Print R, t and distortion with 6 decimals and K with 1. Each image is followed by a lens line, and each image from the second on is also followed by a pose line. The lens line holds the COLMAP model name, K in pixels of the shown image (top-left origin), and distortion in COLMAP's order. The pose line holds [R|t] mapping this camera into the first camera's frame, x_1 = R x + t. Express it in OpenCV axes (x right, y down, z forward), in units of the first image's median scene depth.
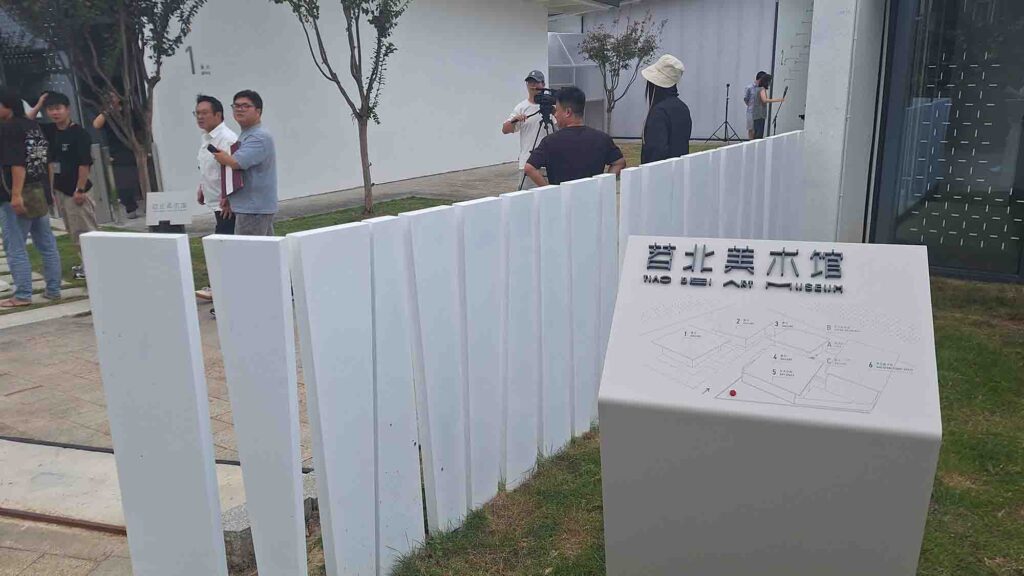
lens RADIAL K [[711.5, 0, 508.2], [0, 711.5, 287.3], [0, 0, 1]] dist [0.098481, -0.143823]
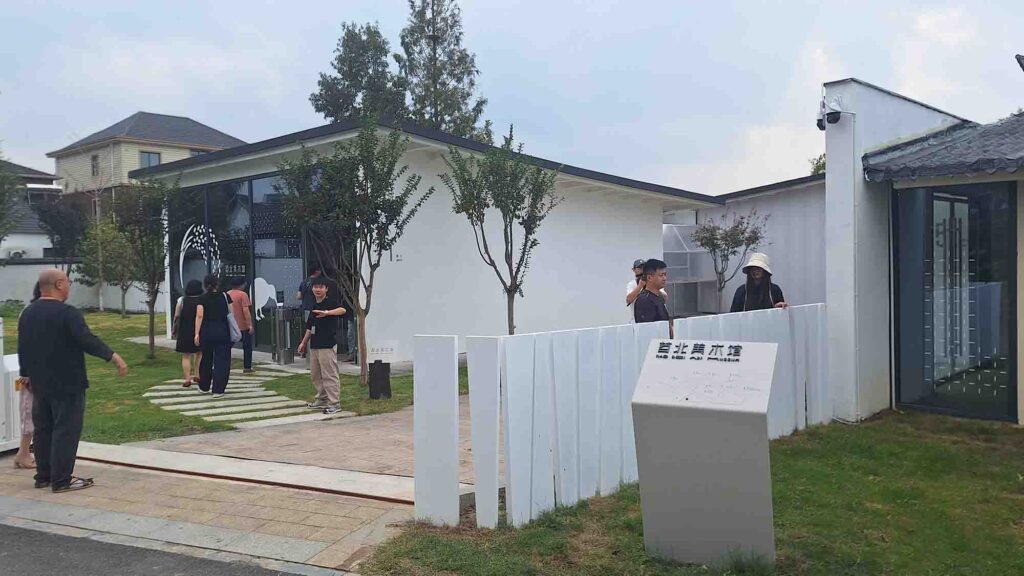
lens RADIAL K [[711.5, 0, 508.2], [0, 711.5, 287.3], [0, 0, 1]] dist [0.098481, -0.143823]
pose [[0.983965, 0.010161, -0.178072, 0.026829], [-0.052944, 0.970017, -0.237200, 0.070940], [0.170323, 0.242824, 0.955001, -0.273244]]
